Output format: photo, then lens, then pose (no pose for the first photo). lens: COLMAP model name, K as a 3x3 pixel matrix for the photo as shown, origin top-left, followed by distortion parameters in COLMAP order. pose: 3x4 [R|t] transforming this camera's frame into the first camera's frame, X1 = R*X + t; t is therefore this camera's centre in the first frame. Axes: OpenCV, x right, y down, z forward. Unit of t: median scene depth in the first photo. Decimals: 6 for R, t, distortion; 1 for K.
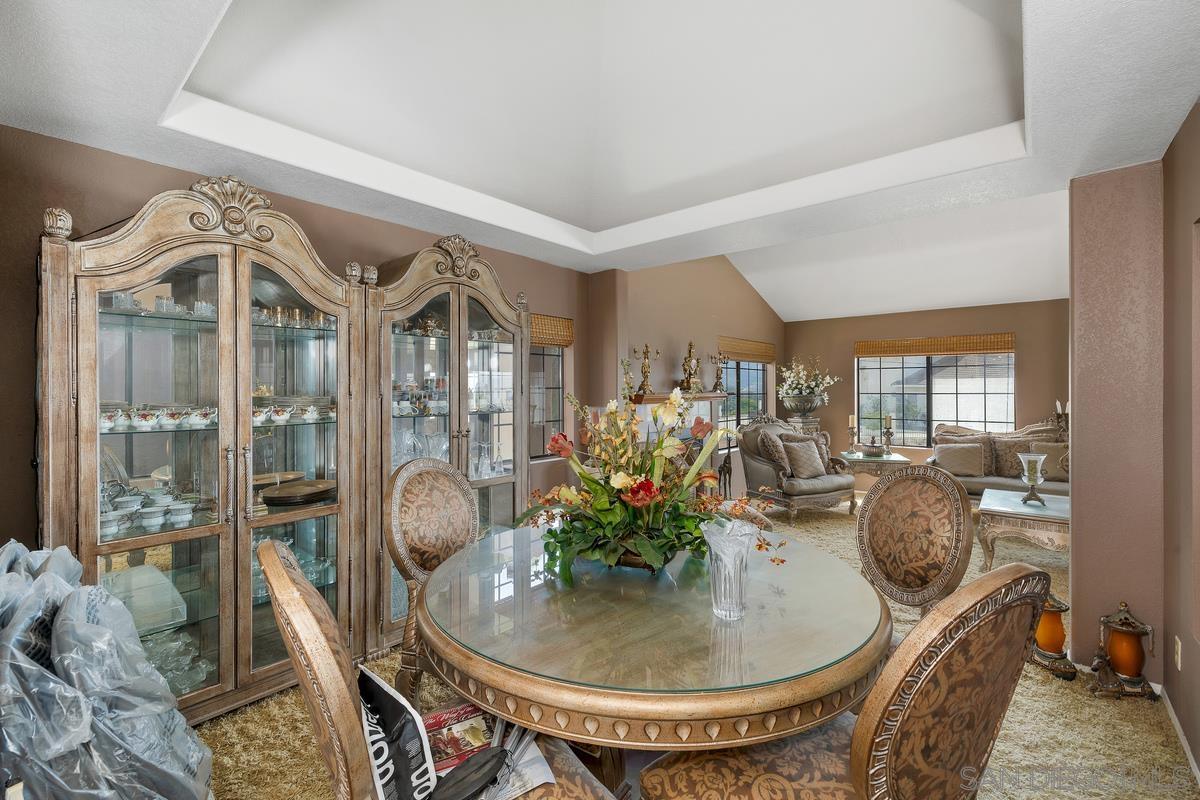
lens RADIAL K [[535.6, 0, 600.2], [0, 535.6, 379.1], [0, 0, 1]] dist [0.001559, 0.000674]
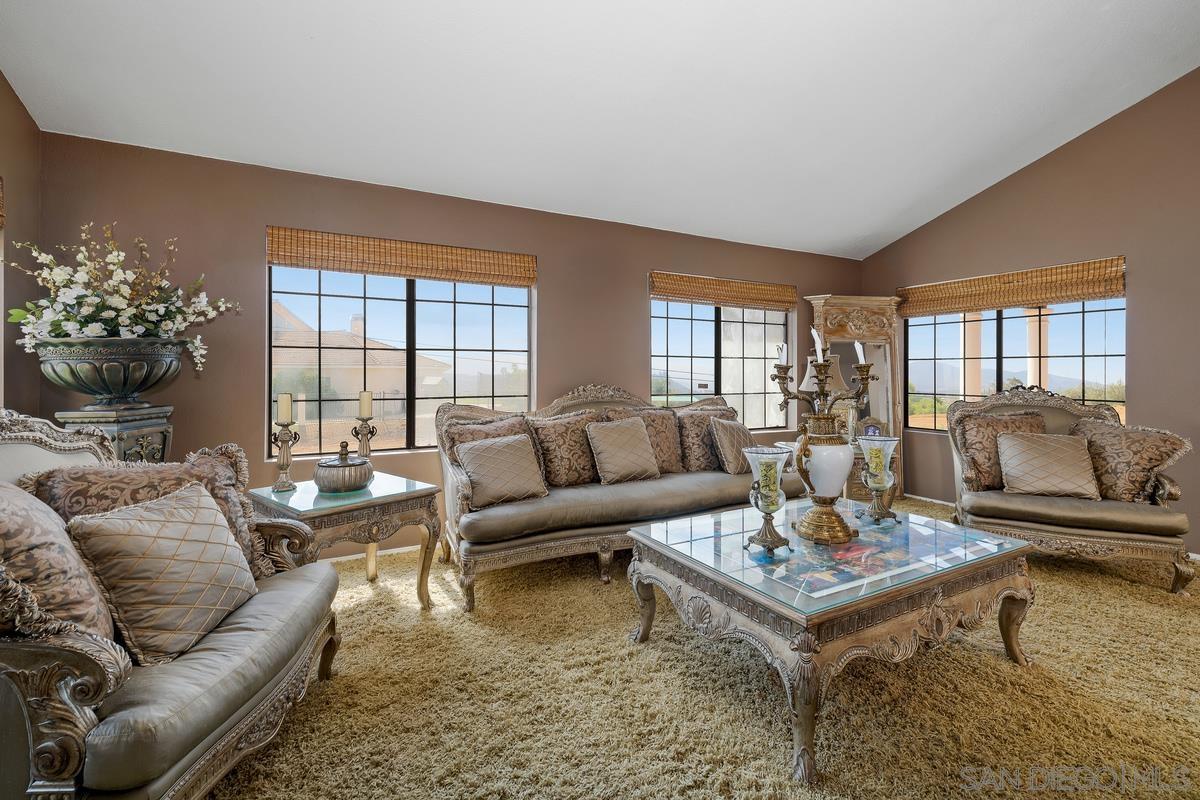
lens RADIAL K [[535.6, 0, 600.2], [0, 535.6, 379.1], [0, 0, 1]] dist [0.001559, 0.000674]
pose [[0.394448, -0.006531, 0.918895, 0.185327], [-0.019953, 0.999678, 0.015670, 0.043092], [-0.918702, -0.024516, 0.394191, 0.586029]]
